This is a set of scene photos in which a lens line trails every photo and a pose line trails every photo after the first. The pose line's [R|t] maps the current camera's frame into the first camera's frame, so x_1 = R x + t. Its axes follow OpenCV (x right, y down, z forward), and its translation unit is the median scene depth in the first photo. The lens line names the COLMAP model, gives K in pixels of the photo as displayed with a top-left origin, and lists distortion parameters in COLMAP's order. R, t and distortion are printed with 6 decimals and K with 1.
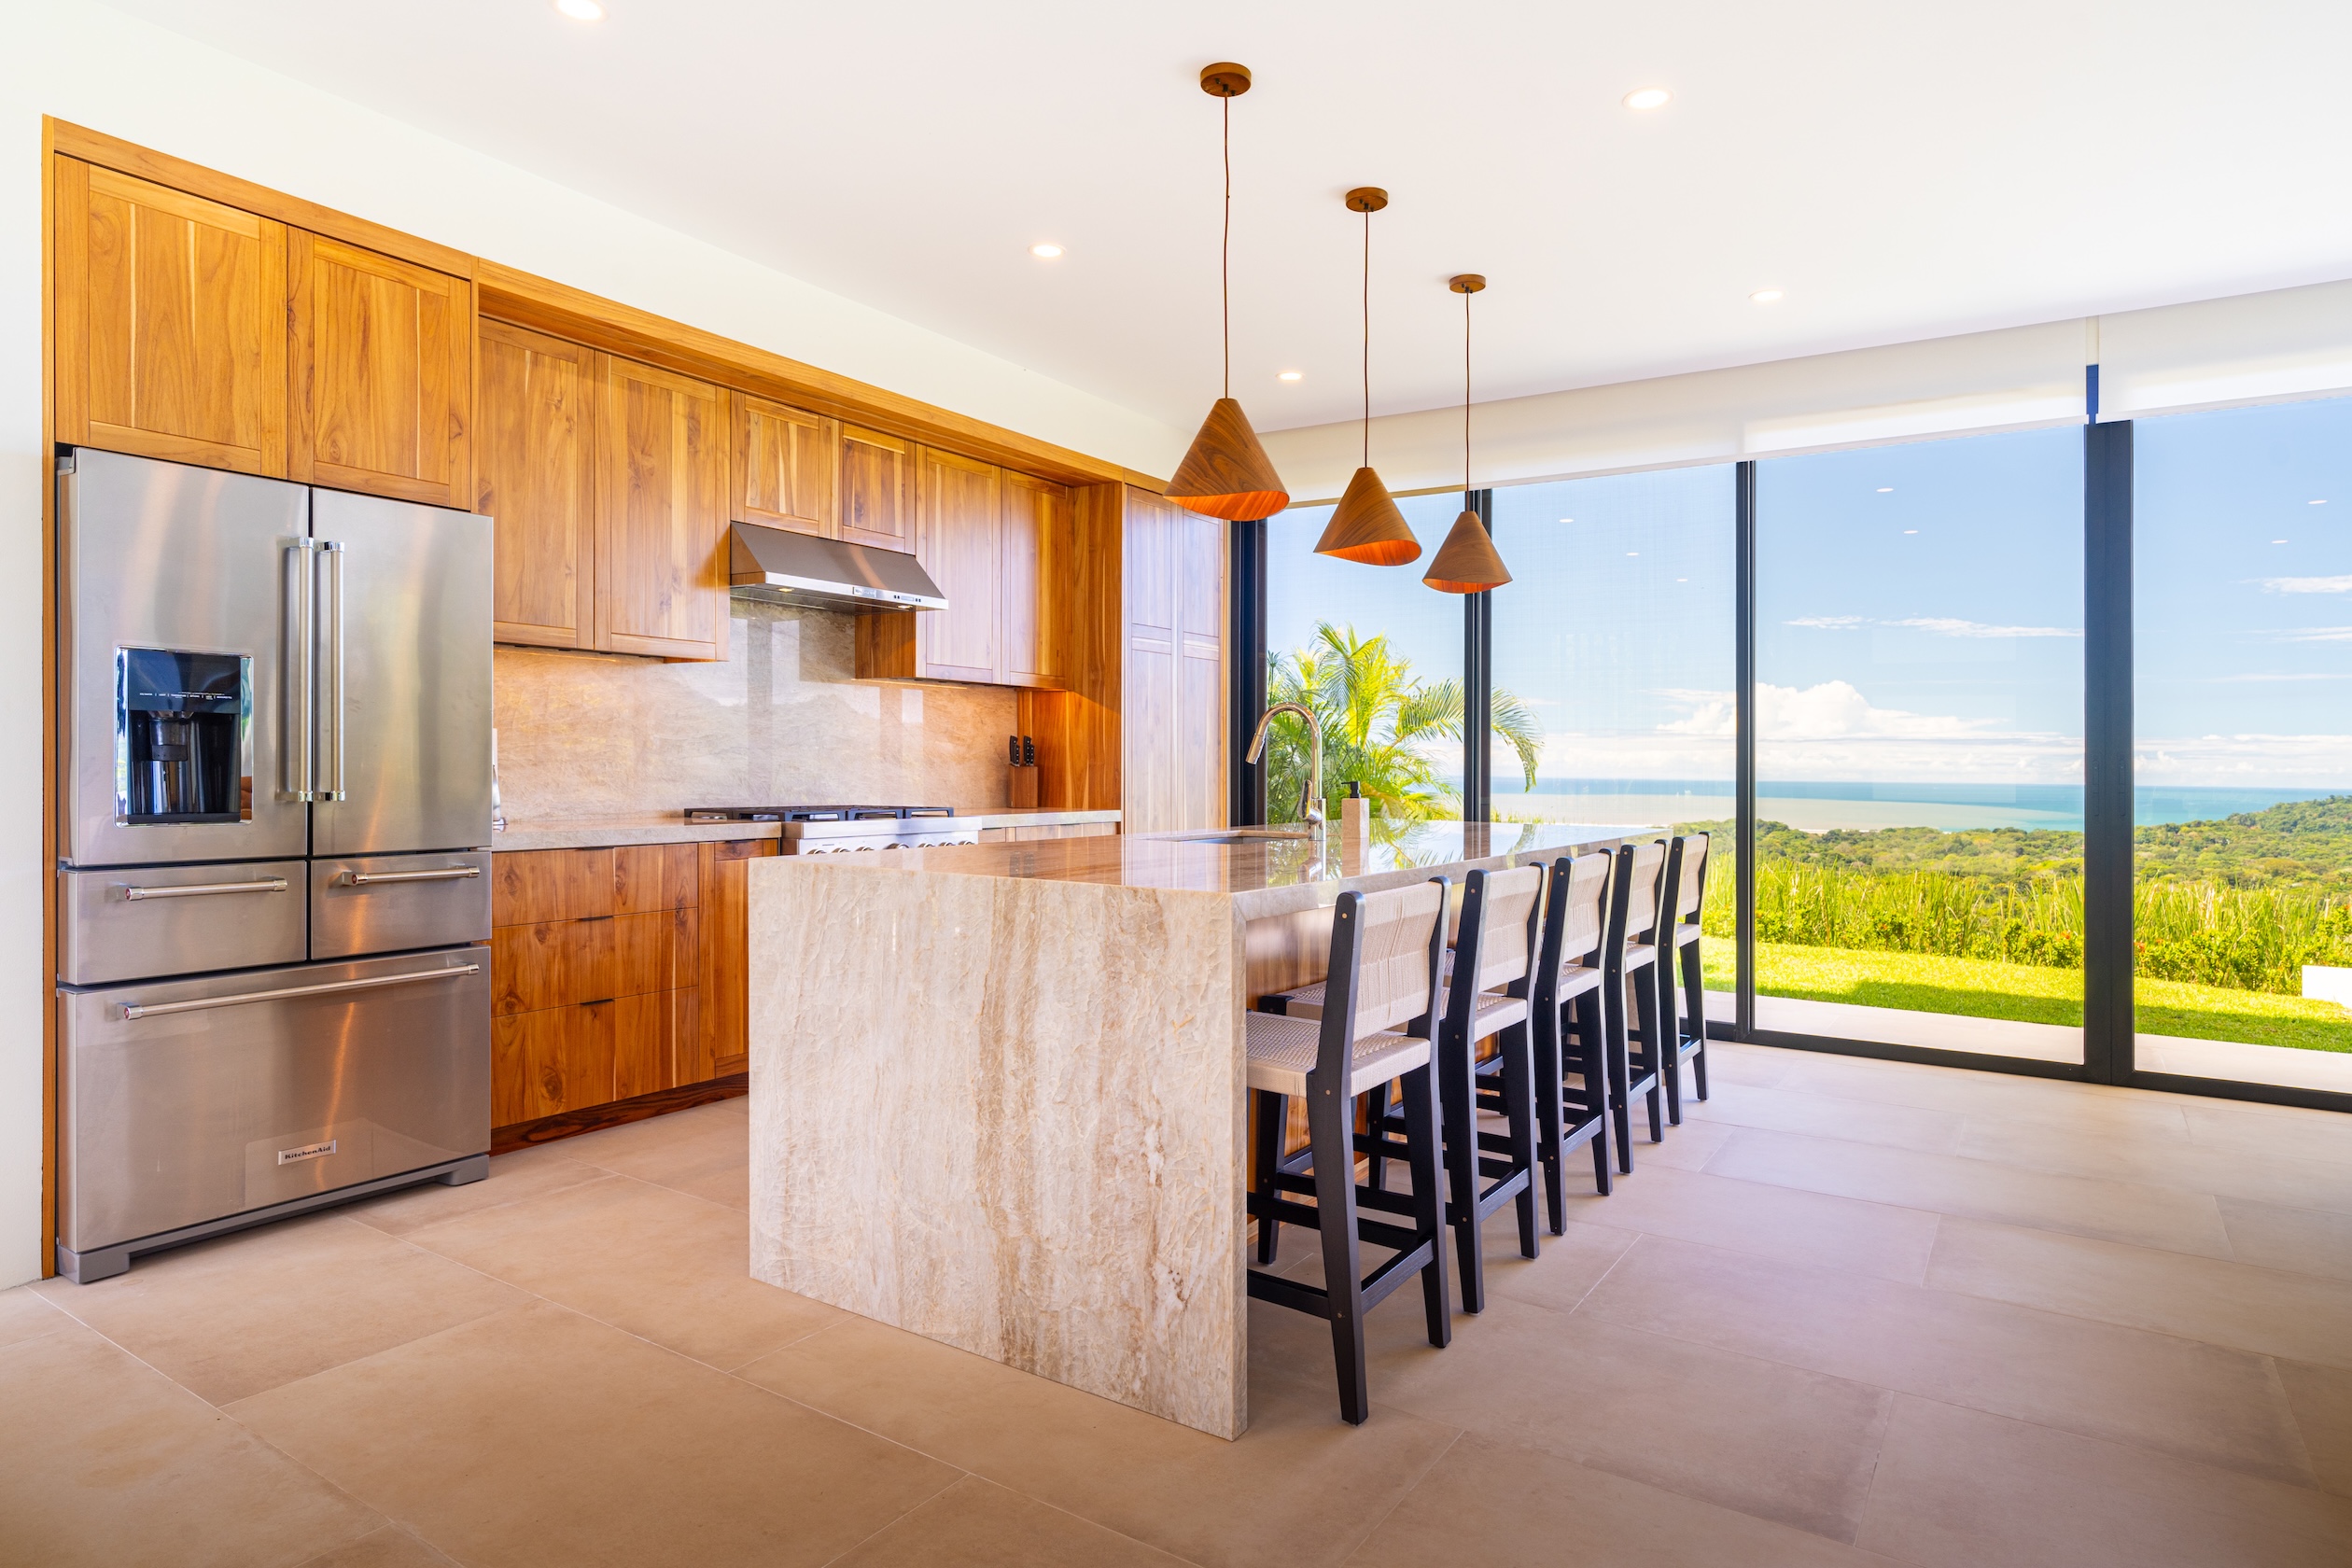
lens RADIAL K [[1340.1, 0, 1174.1], [0, 1340.1, 780.3], [0, 0, 1]] dist [-0.002103, -0.001344]
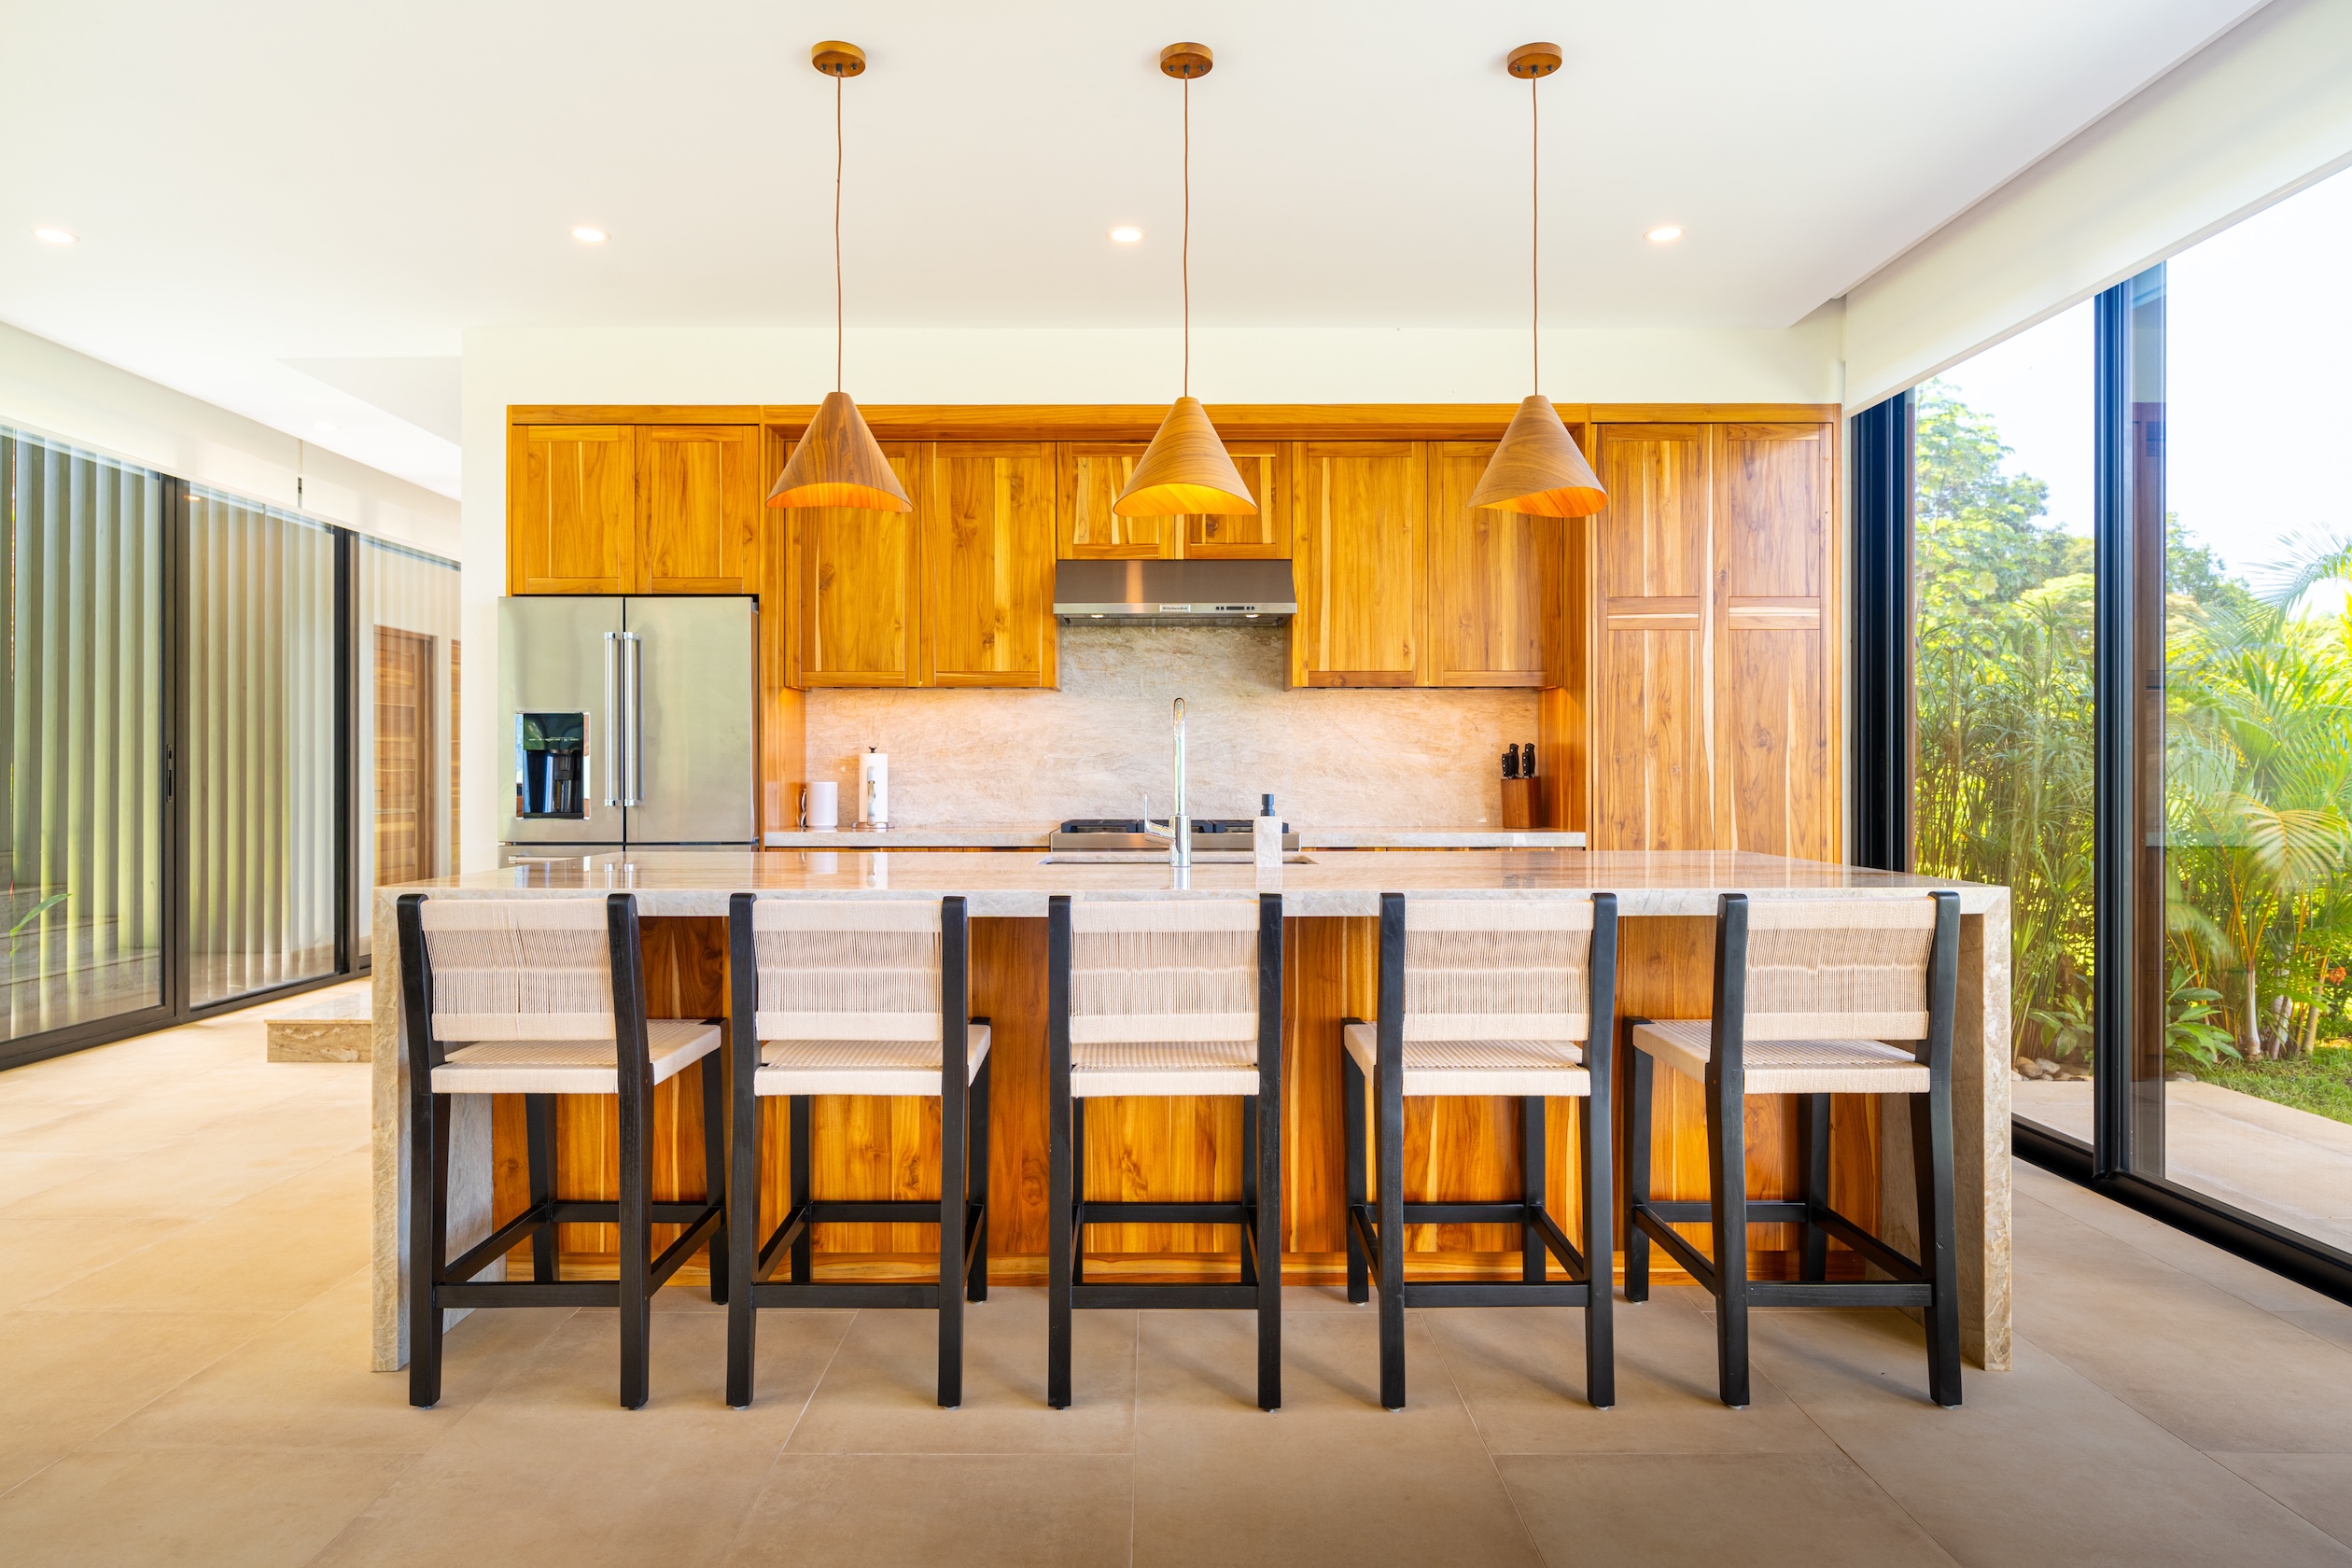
lens RADIAL K [[1381.8, 0, 1154.6], [0, 1381.8, 789.3], [0, 0, 1]] dist [-0.001491, -0.000272]
pose [[0.551828, -0.004121, -0.833948, 0.668473], [-0.003042, 0.999971, -0.006955, 0.003702], [0.833953, 0.006374, 0.551799, 0.437875]]
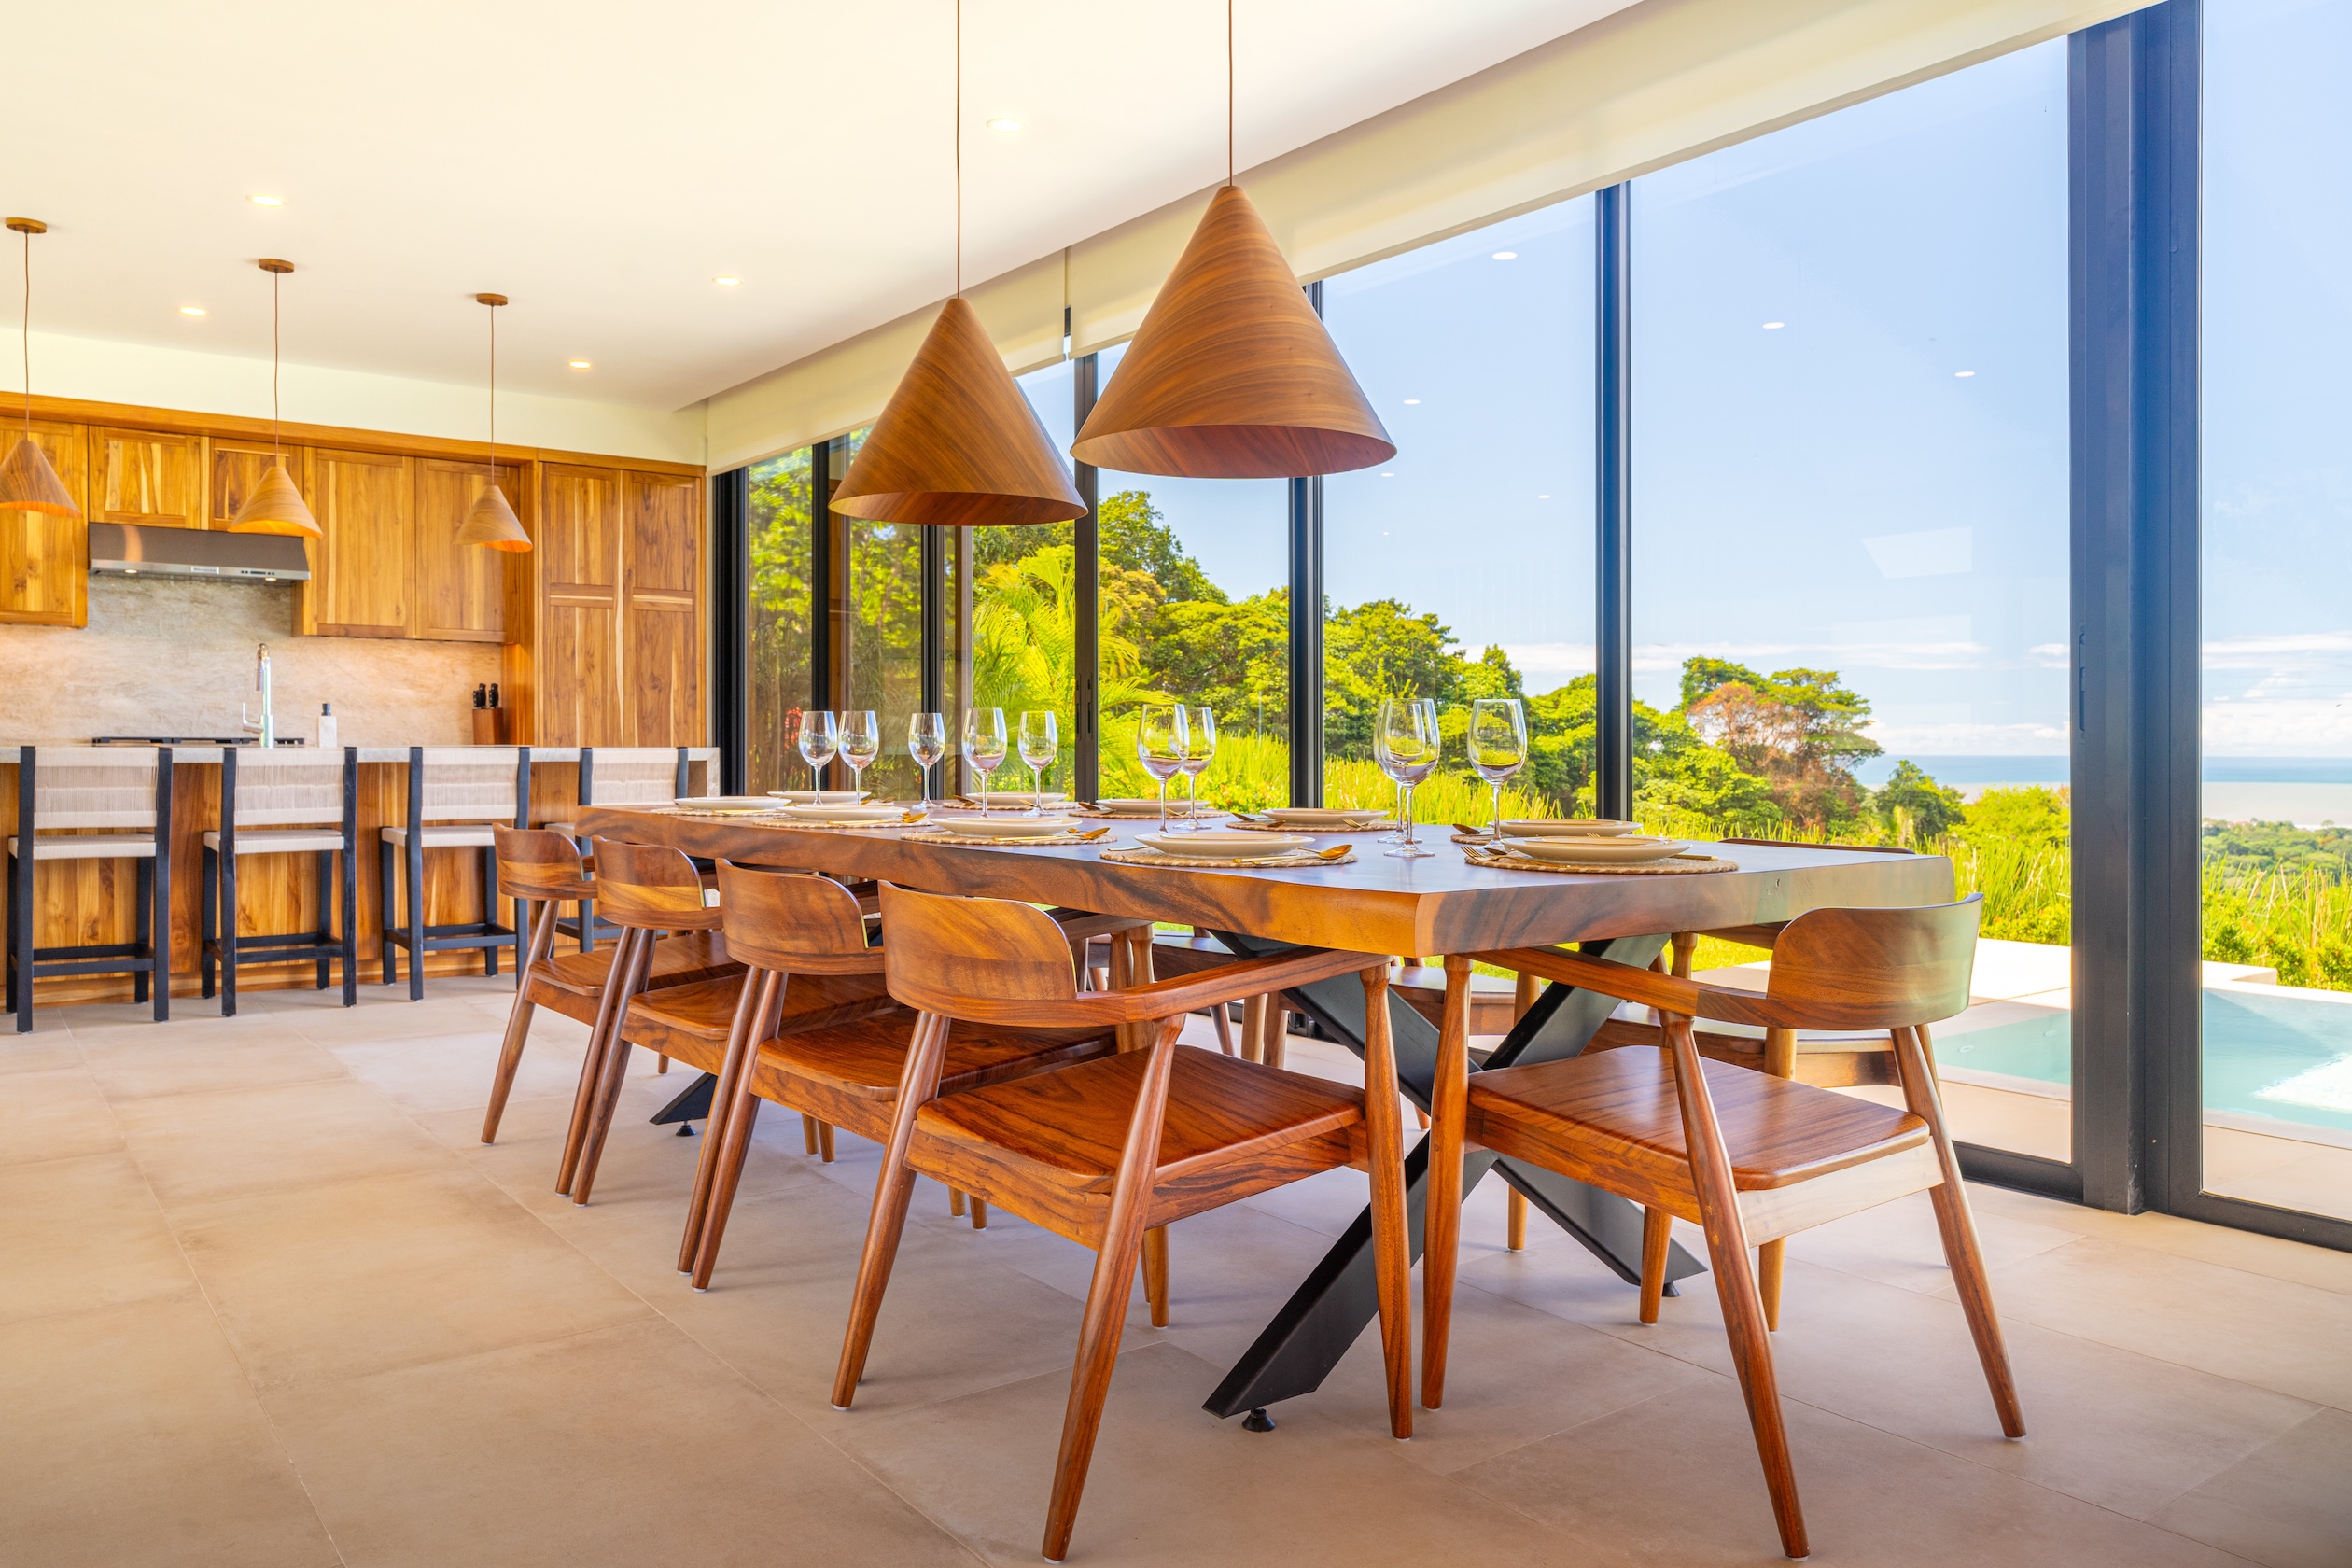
lens RADIAL K [[1663.4, 0, 1170.4], [0, 1663.4, 755.4], [0, 0, 1]] dist [-0.004686, 0.003247]
pose [[0.941758, -0.005709, -0.336242, 1.259159], [0.002868, 0.999956, -0.008946, 0.059324], [0.336278, 0.007460, 0.941733, -0.208475]]
